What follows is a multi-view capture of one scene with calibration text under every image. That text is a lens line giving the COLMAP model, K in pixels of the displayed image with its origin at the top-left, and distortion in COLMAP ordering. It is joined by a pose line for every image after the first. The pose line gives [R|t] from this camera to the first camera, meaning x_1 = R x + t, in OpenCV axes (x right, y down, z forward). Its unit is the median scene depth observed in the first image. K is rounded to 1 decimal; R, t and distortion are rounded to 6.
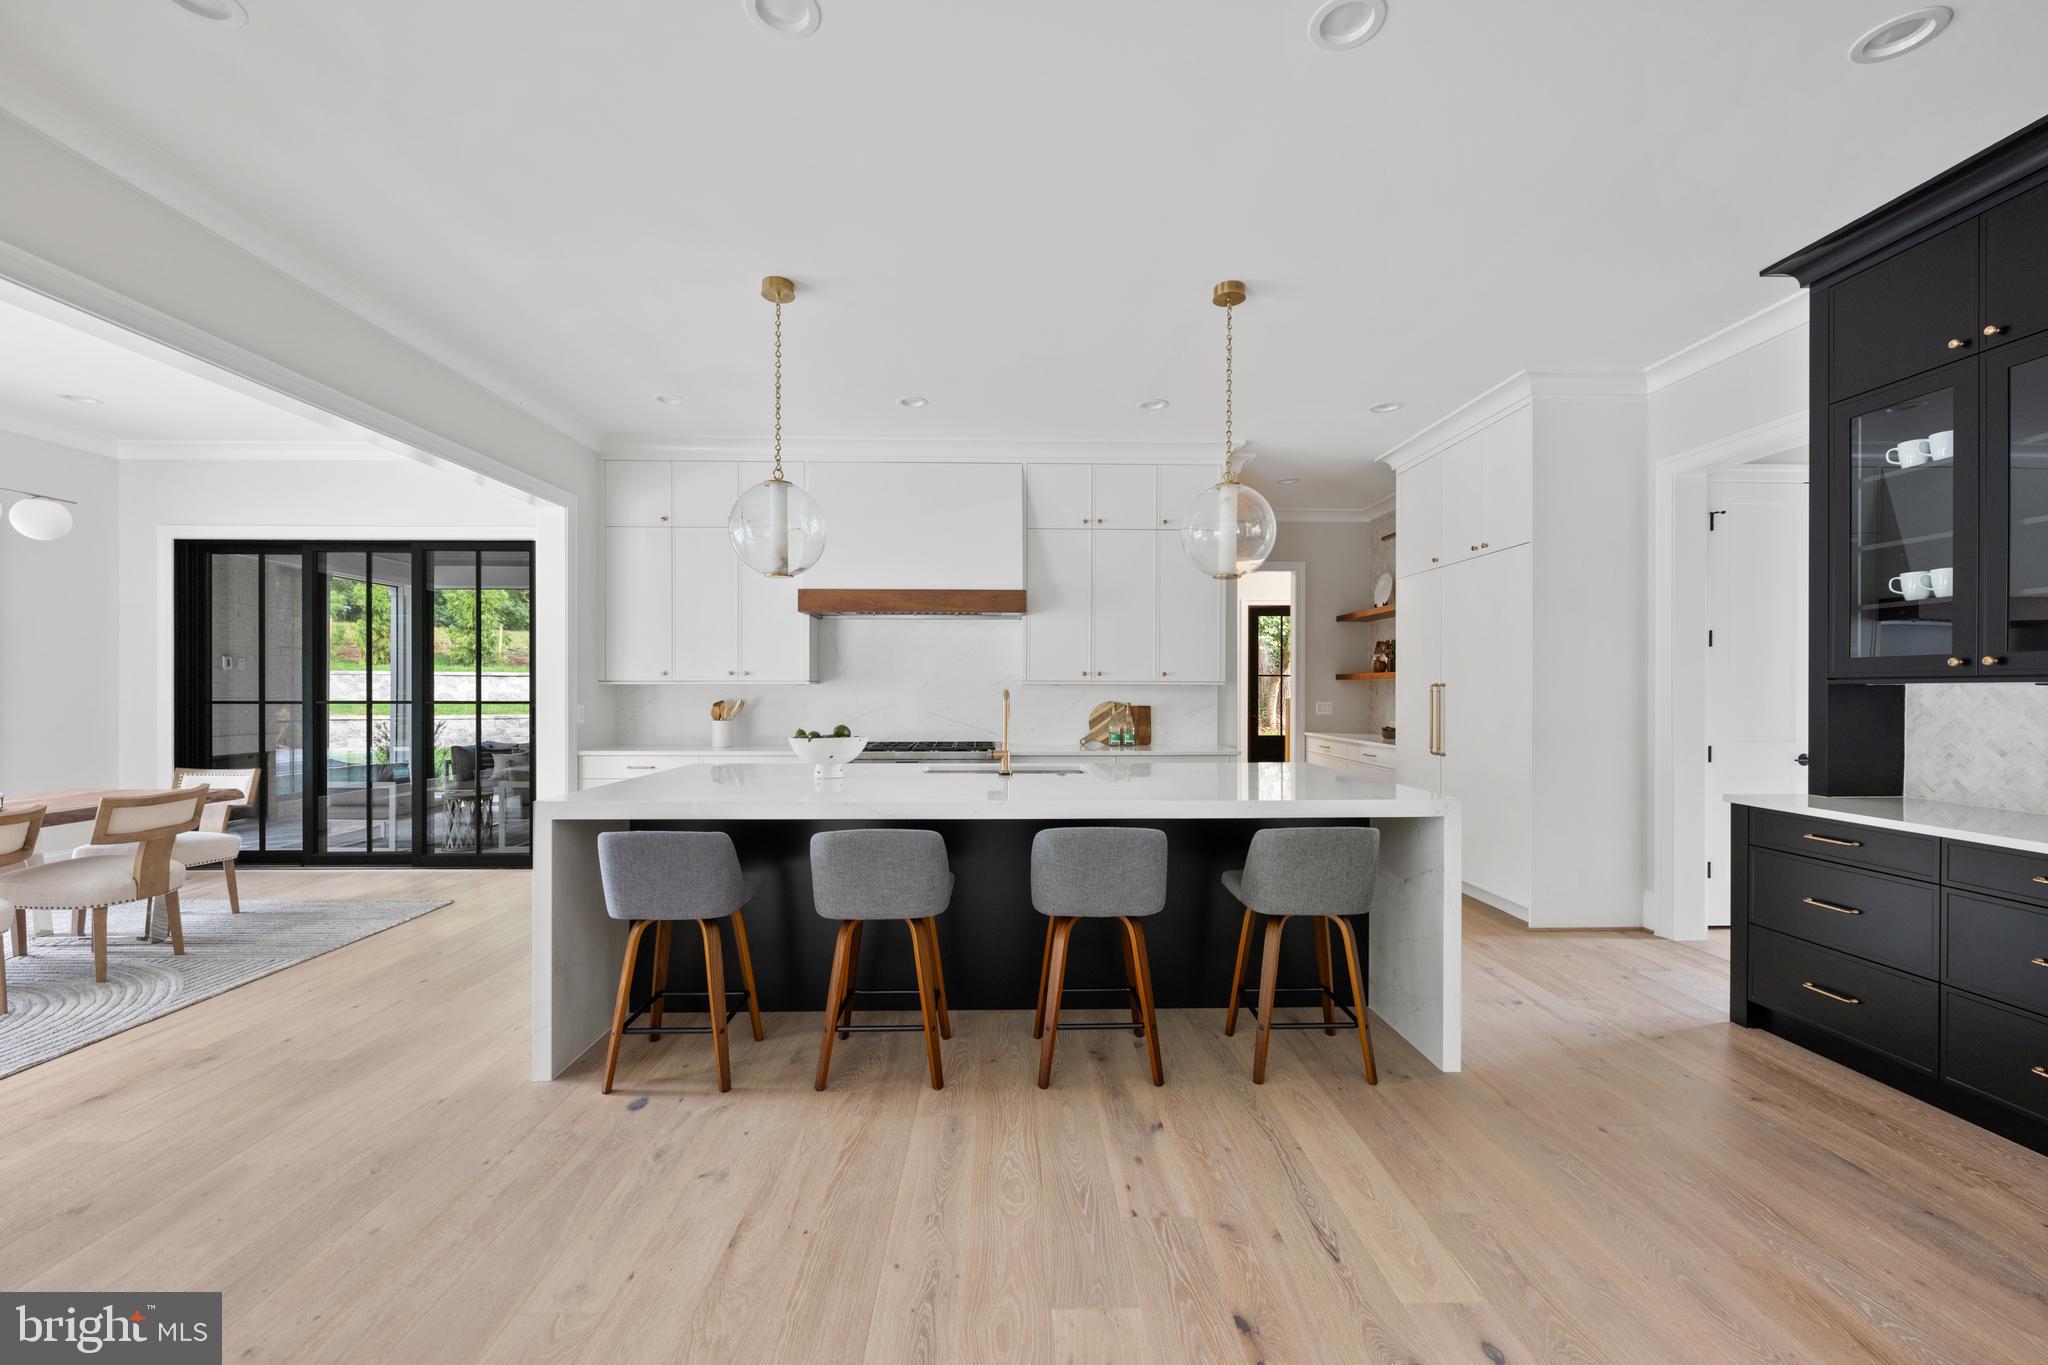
lens RADIAL K [[816.0, 0, 1024.4], [0, 816.0, 694.2], [0, 0, 1]] dist [0.000732, 0.000166]
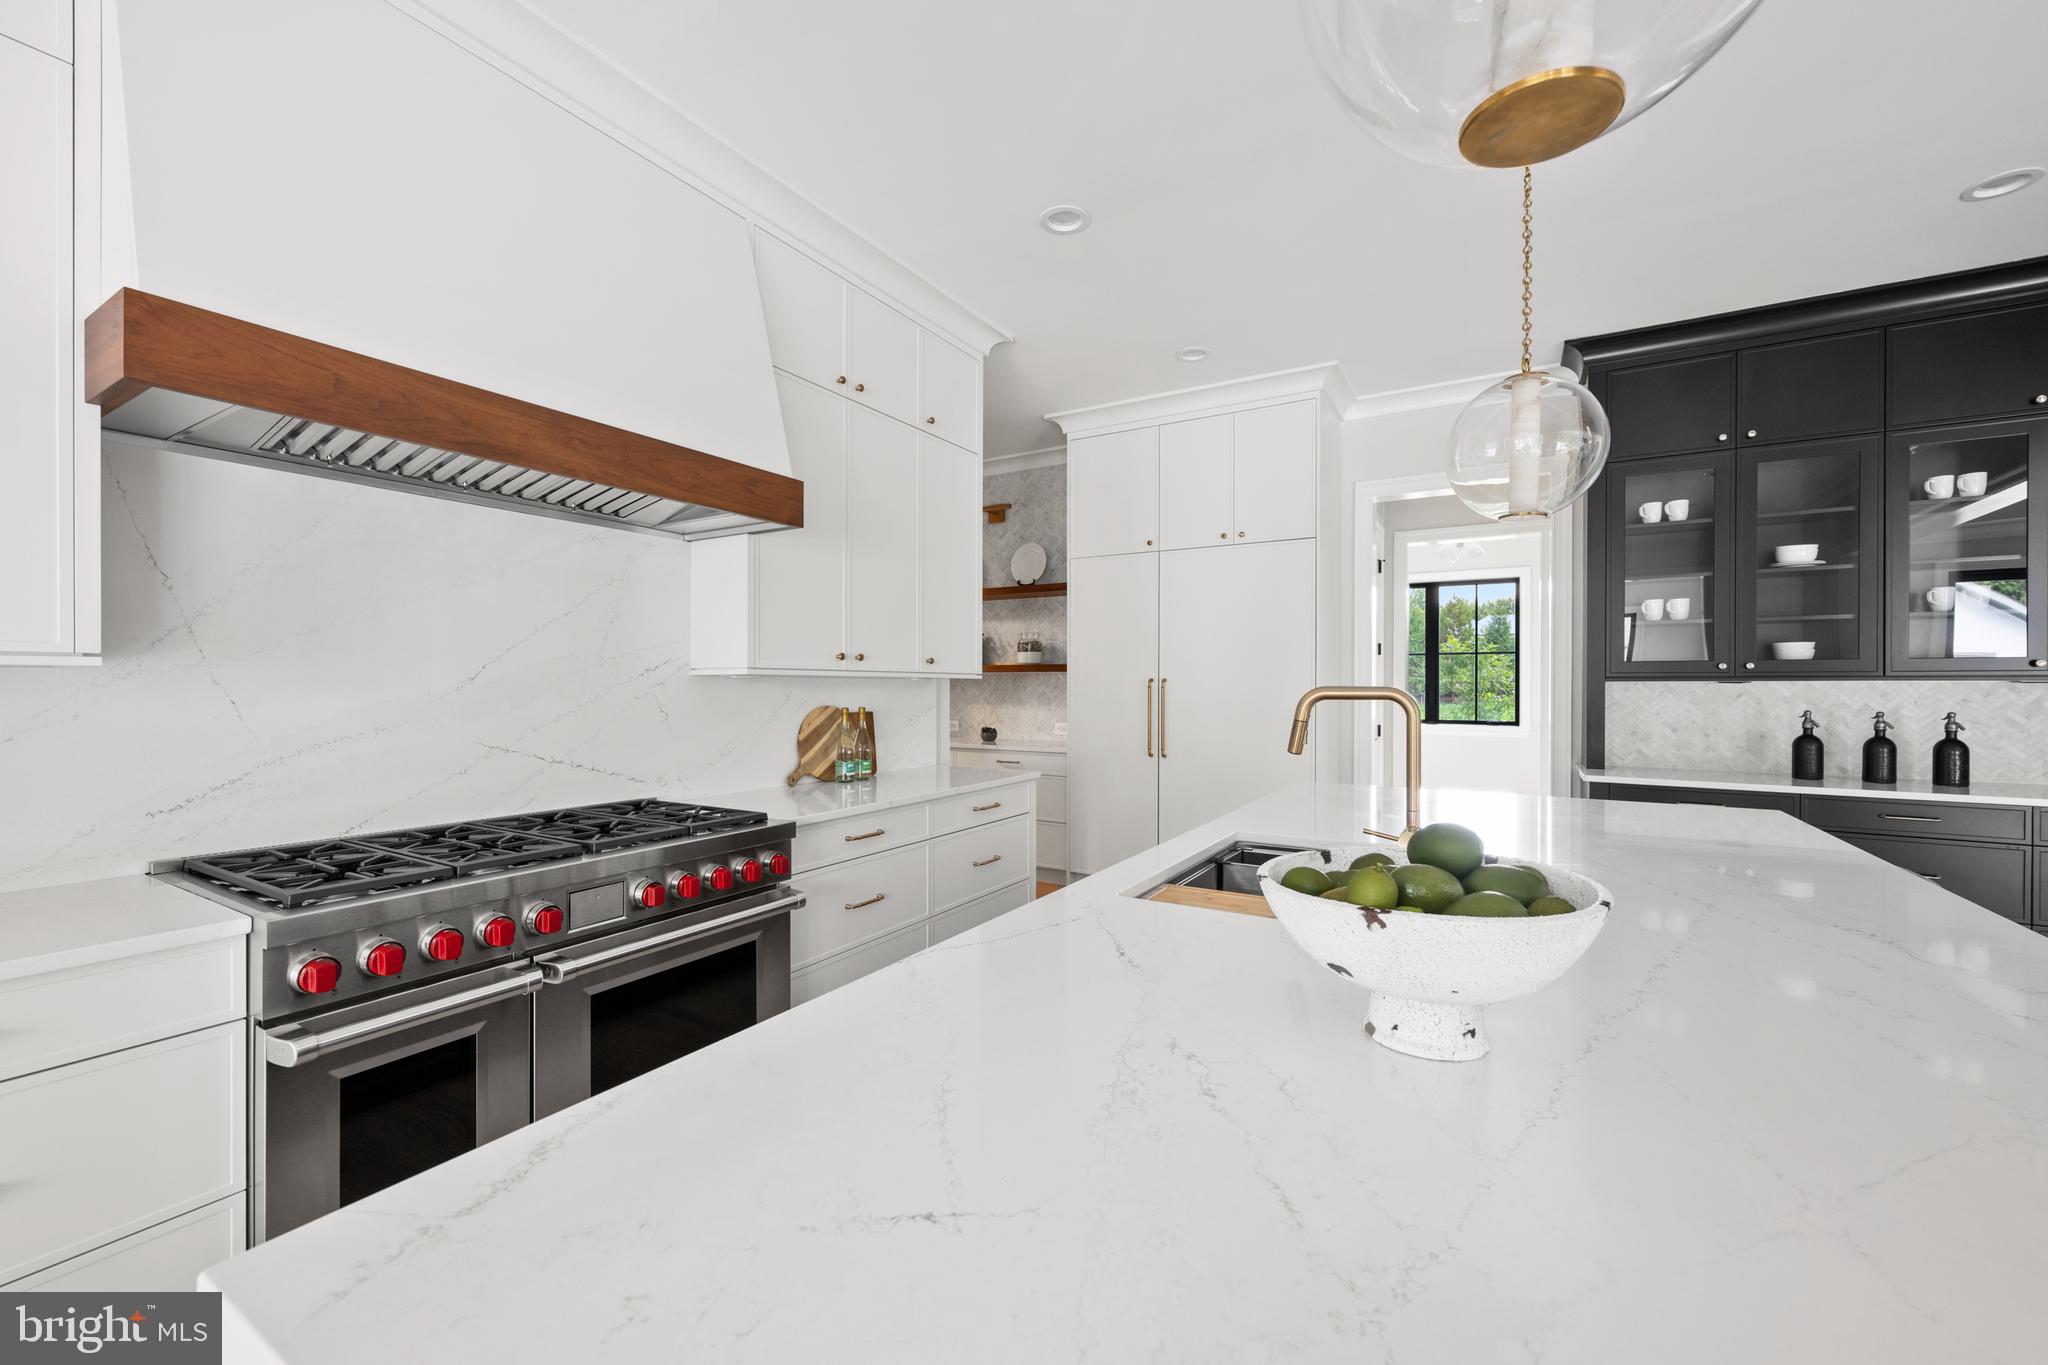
lens RADIAL K [[816.0, 0, 1023.0], [0, 816.0, 686.9], [0, 0, 1]] dist [0.000732, 0.000166]
pose [[0.538014, -0.004058, 0.842926, -0.335421], [0.003988, 0.999989, 0.002269, -0.005994], [-0.842926, 0.002141, 0.538025, 0.626978]]
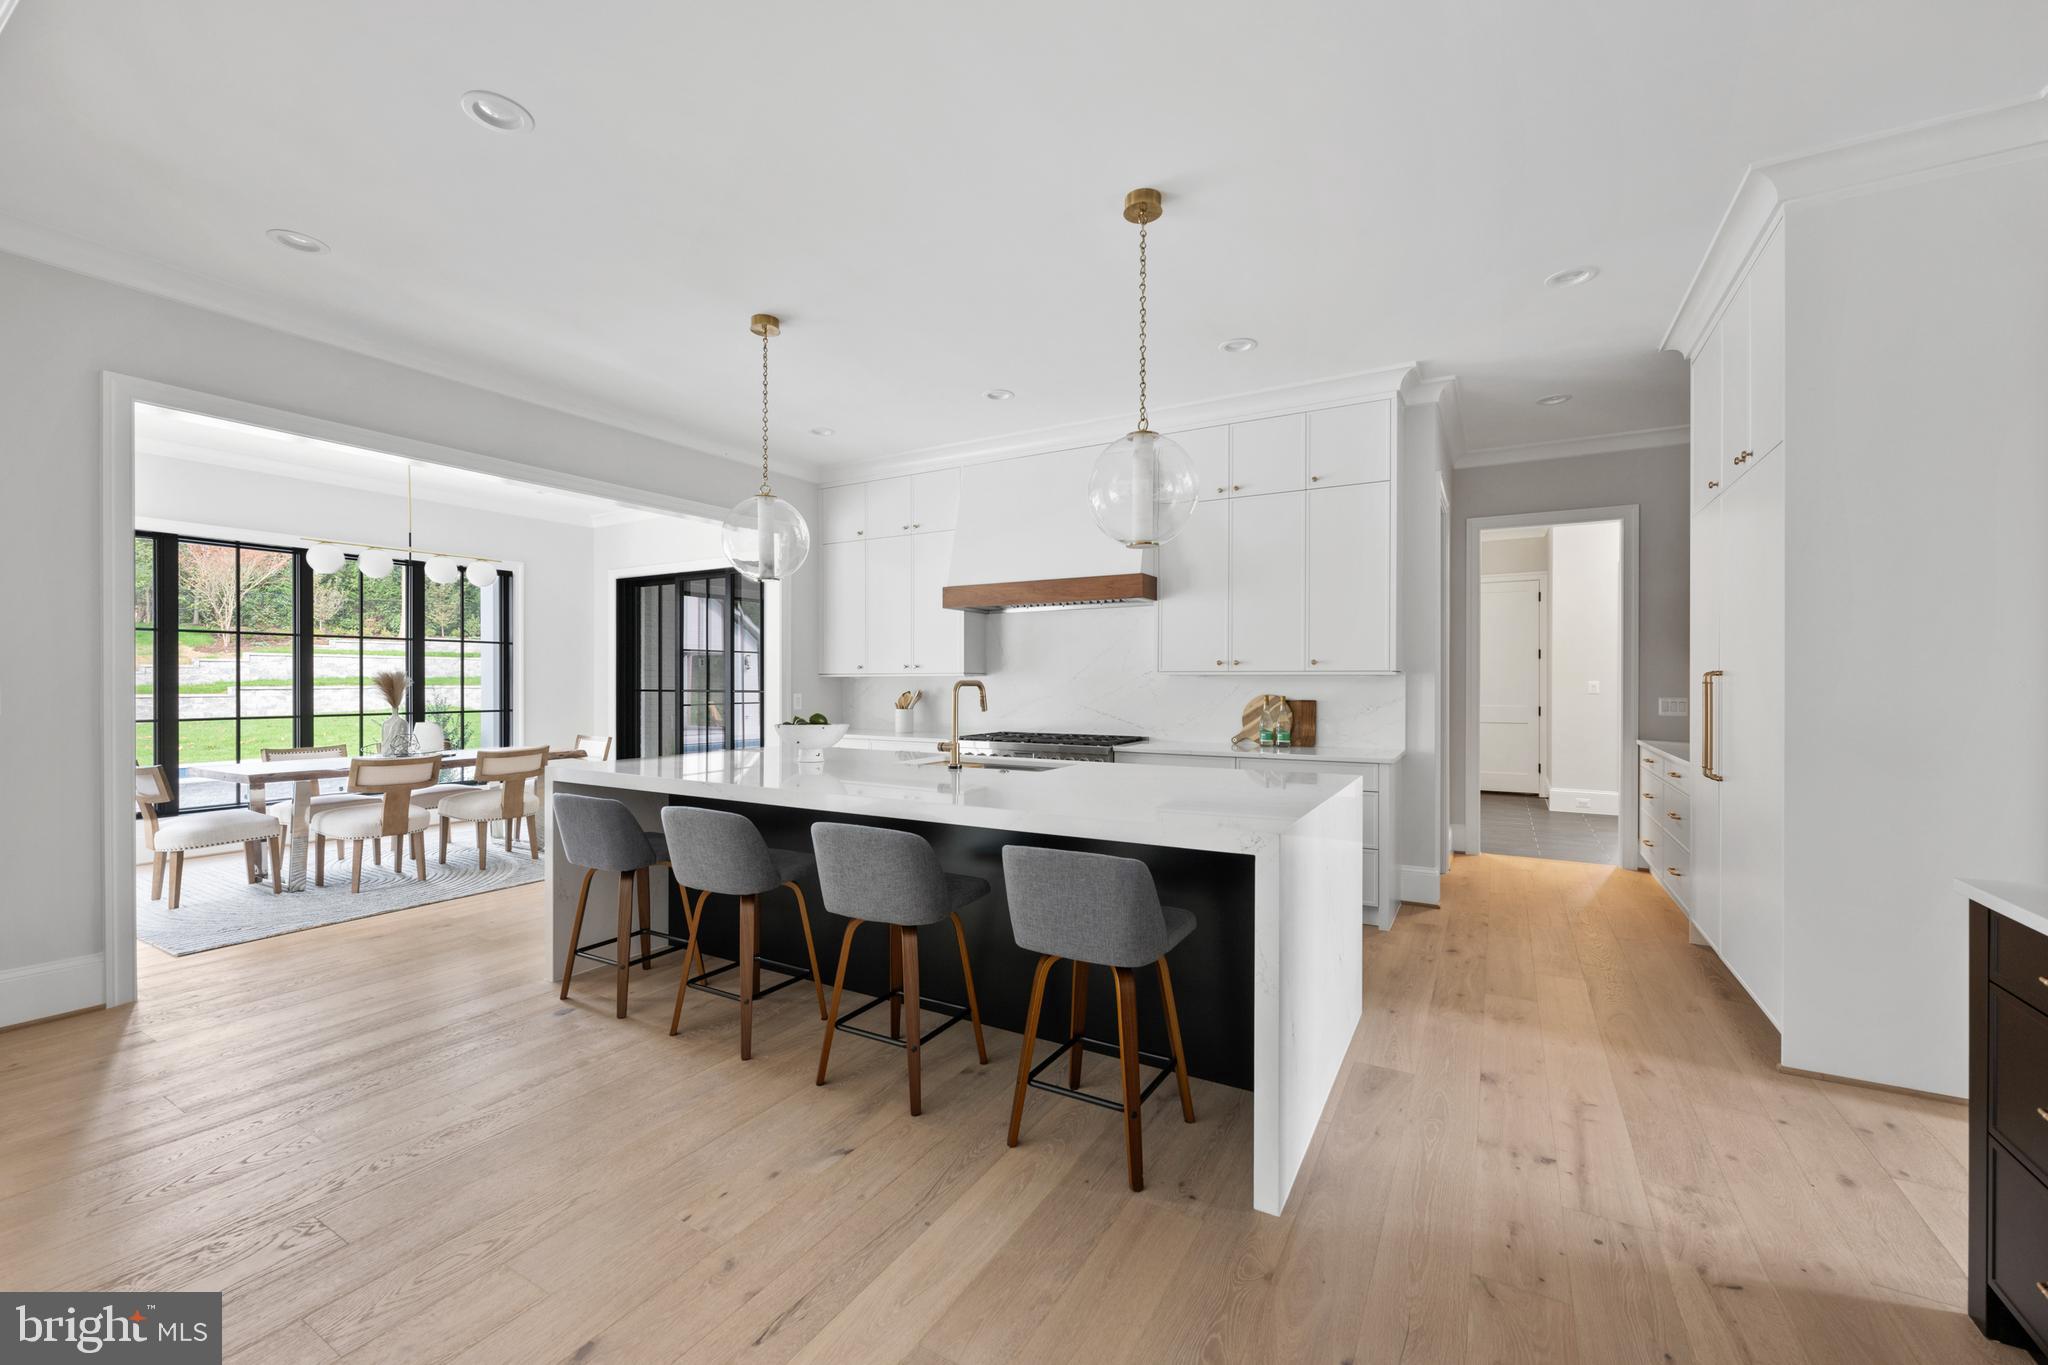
lens RADIAL K [[816.0, 0, 1019.6], [0, 816.0, 681.3], [0, 0, 1]] dist [0.000732, 0.000166]
pose [[0.853926, -0.000370, -0.520395, 0.362908], [-0.003559, 0.999972, -0.006552, 0.001508], [0.520383, 0.007447, 0.853901, 0.139391]]
